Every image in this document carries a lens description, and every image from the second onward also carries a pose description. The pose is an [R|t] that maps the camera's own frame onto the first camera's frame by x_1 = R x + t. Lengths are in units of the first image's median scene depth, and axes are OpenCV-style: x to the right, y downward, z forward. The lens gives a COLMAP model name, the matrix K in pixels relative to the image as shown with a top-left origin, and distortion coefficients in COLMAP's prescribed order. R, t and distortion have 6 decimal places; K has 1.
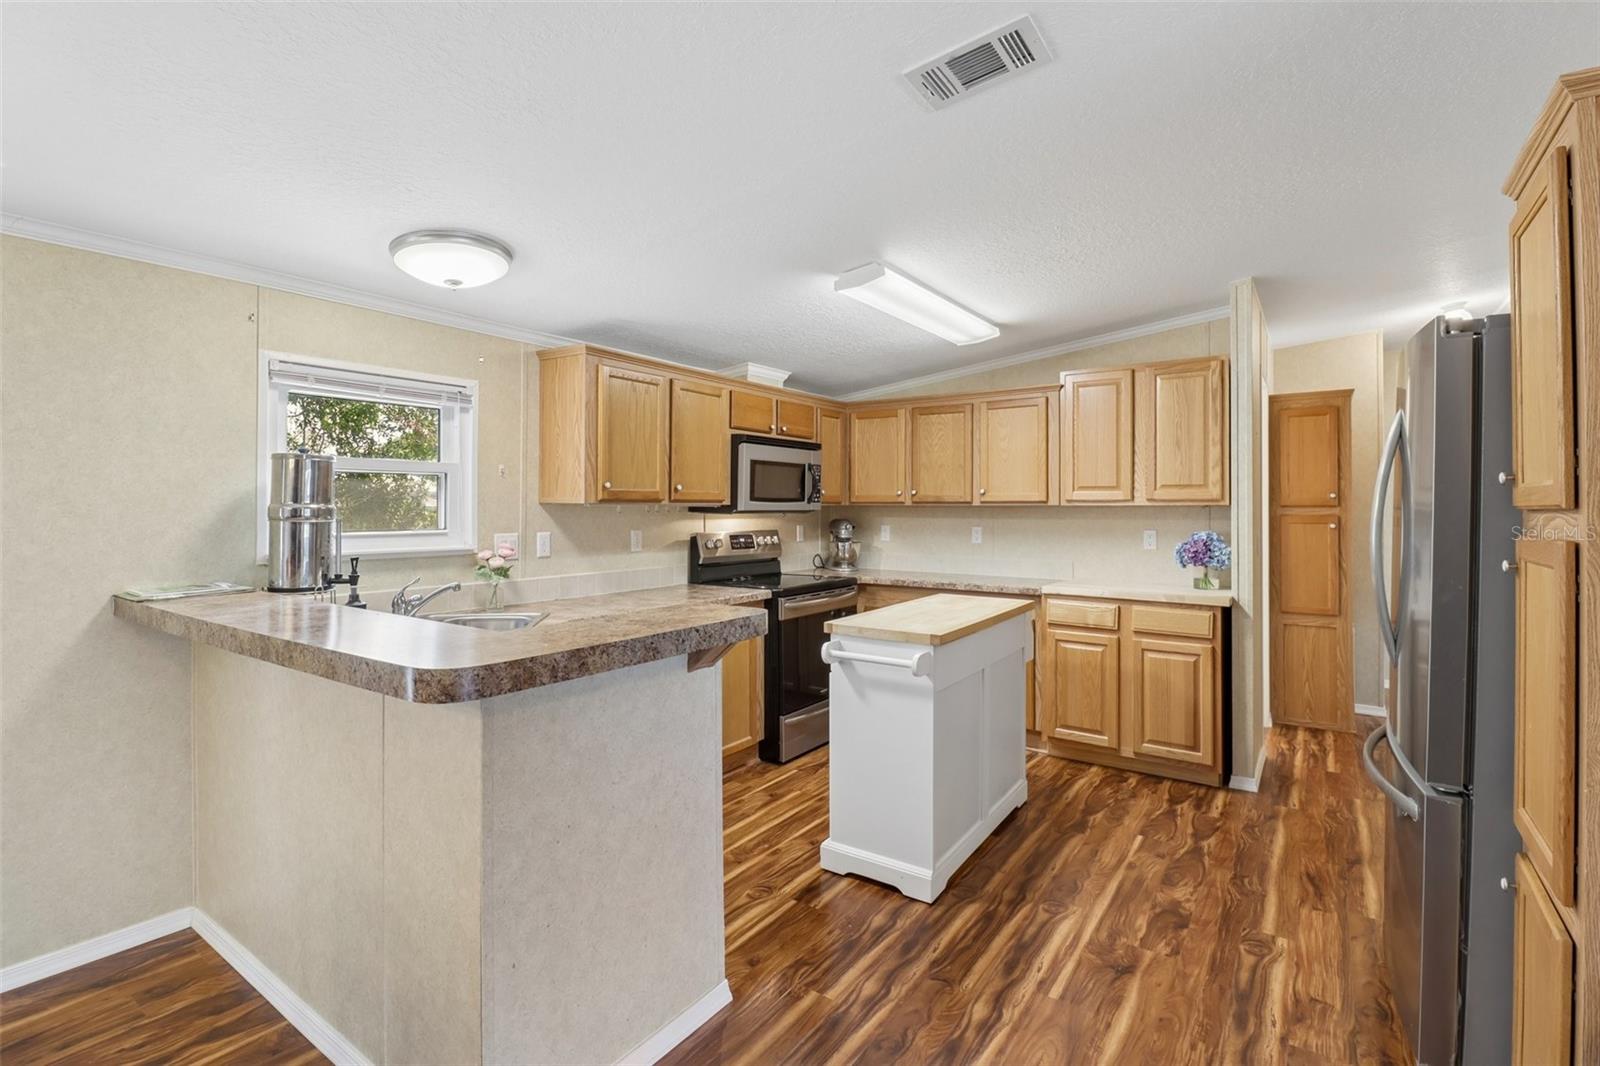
lens RADIAL K [[748.1, 0, 799.8], [0, 748.1, 506.8], [0, 0, 1]] dist [-0.000395, -0.012749]
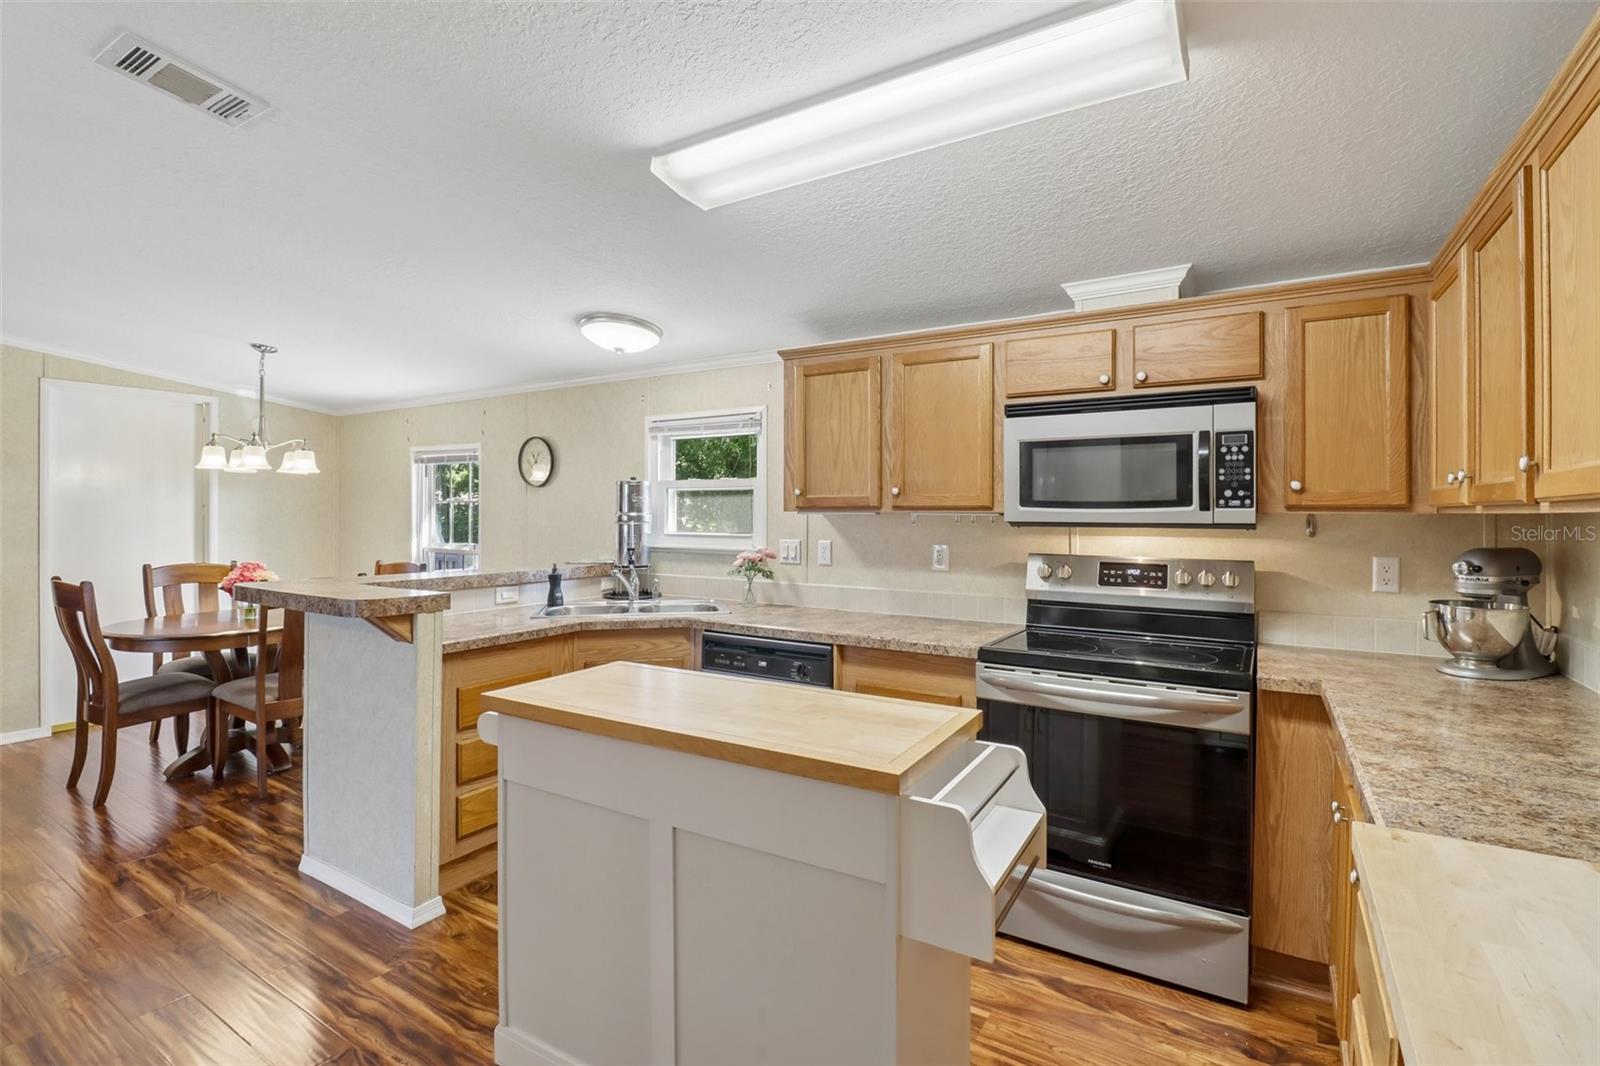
lens RADIAL K [[763.1, 0, 793.3], [0, 763.1, 501.1], [0, 0, 1]] dist [0.002797, -0.012849]
pose [[0.044514, -0.020221, -0.998804, 0.635096], [-0.004073, 0.999783, -0.020422, 0.002136], [0.999000, 0.004978, 0.044422, 0.851881]]
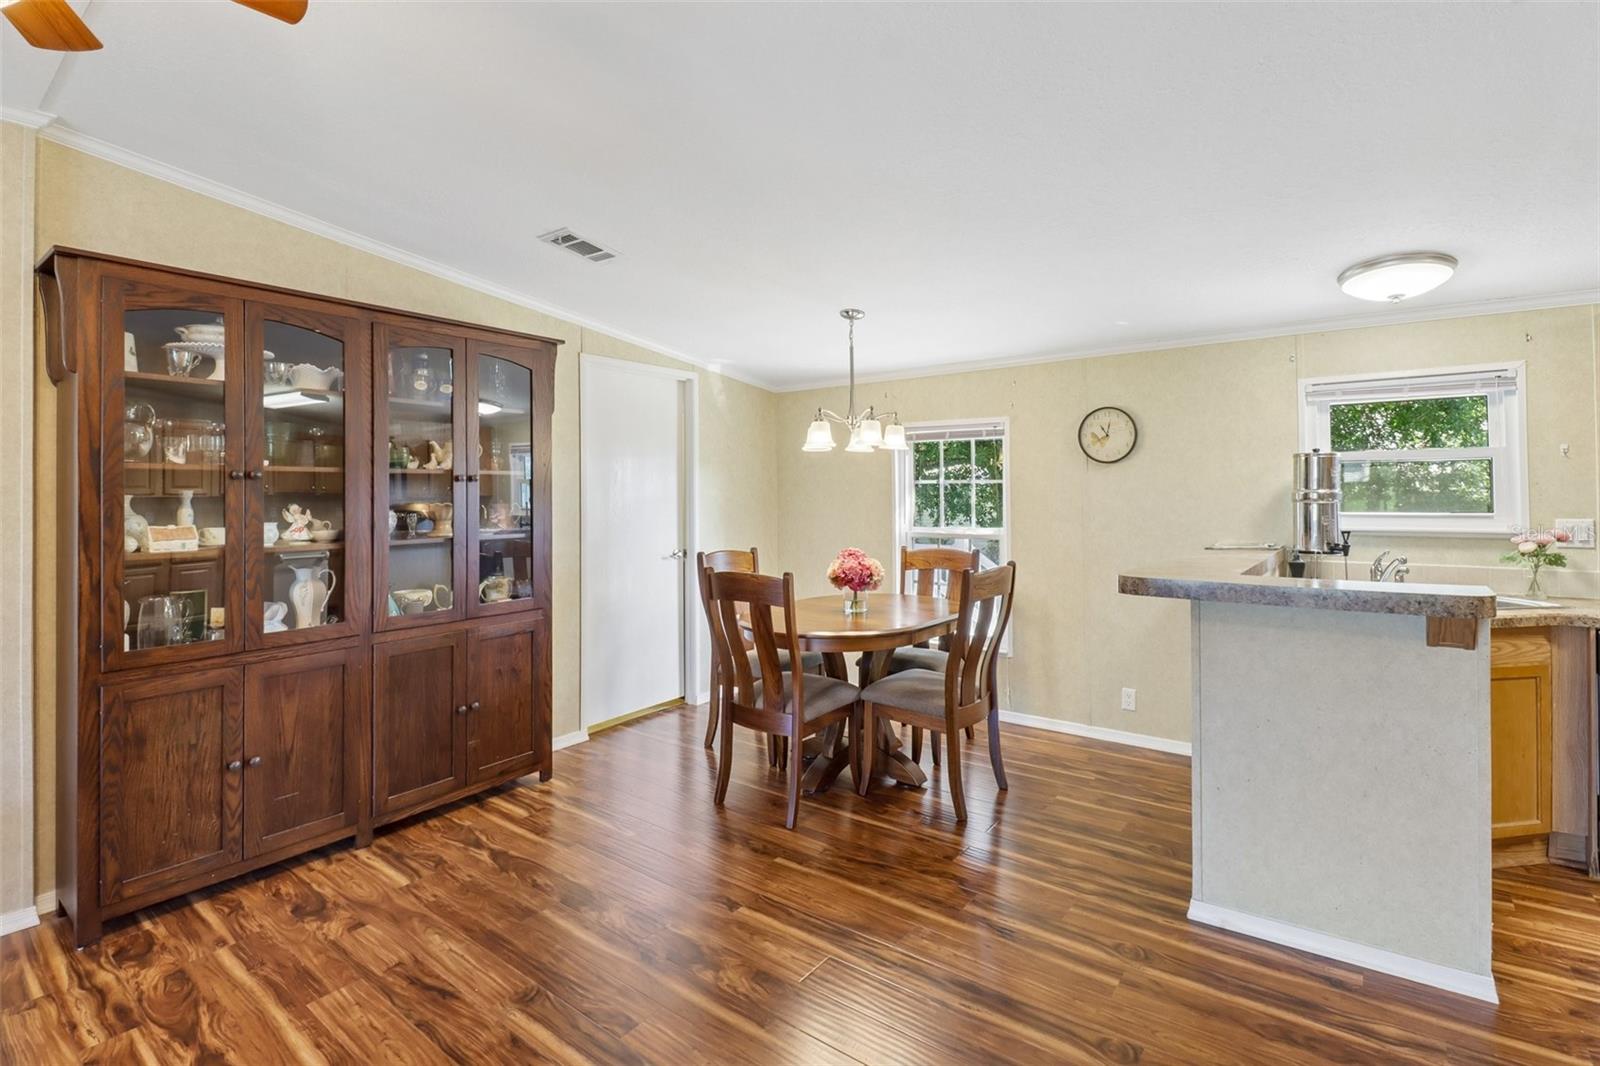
lens RADIAL K [[748.9, 0, 808.2], [0, 748.9, 483.4], [0, 0, 1]] dist [0.000518, -0.013245]
pose [[-0.033960, -0.019326, -0.999236, 0.481973], [0.005603, 0.999794, -0.019527, 0.004259], [0.999407, -0.006262, -0.033845, 0.084311]]
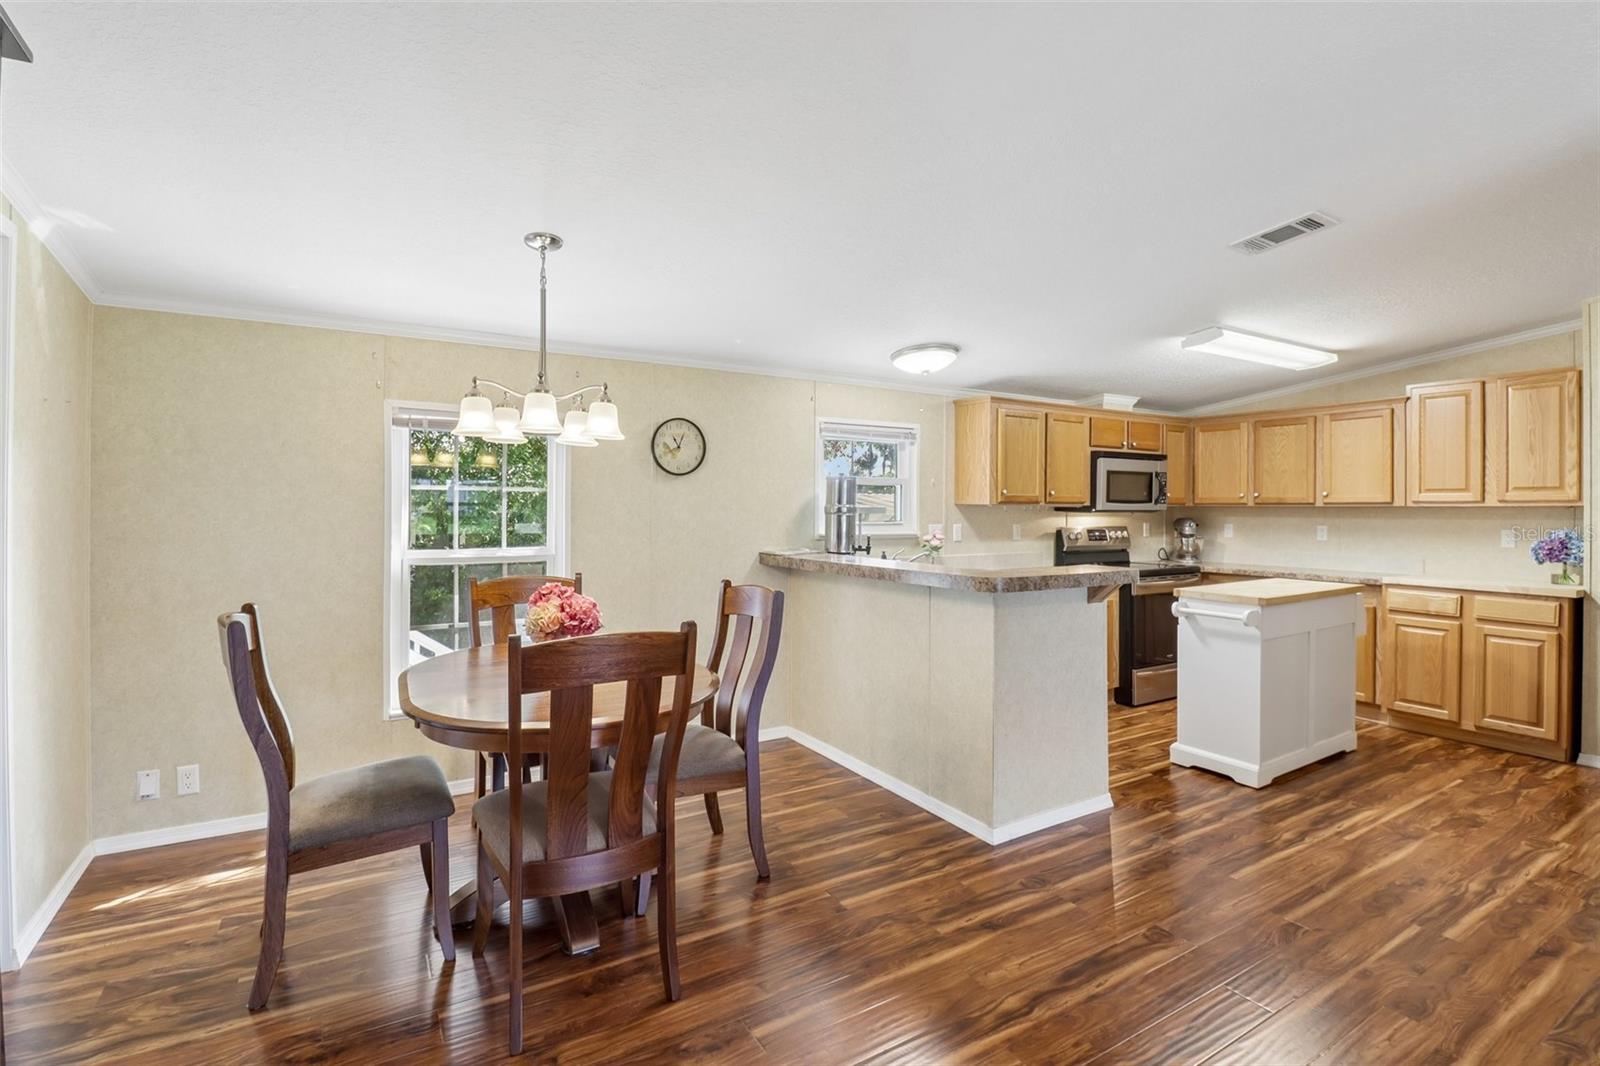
lens RADIAL K [[748.1, 0, 799.8], [0, 748.1, 506.8], [0, 0, 1]] dist [-0.000395, -0.012749]
pose [[0.914094, 0.001051, -0.405501, -0.029840], [-0.001414, 0.999999, -0.000597, 0.001220], [0.405500, 0.001119, 0.914094, -0.428262]]
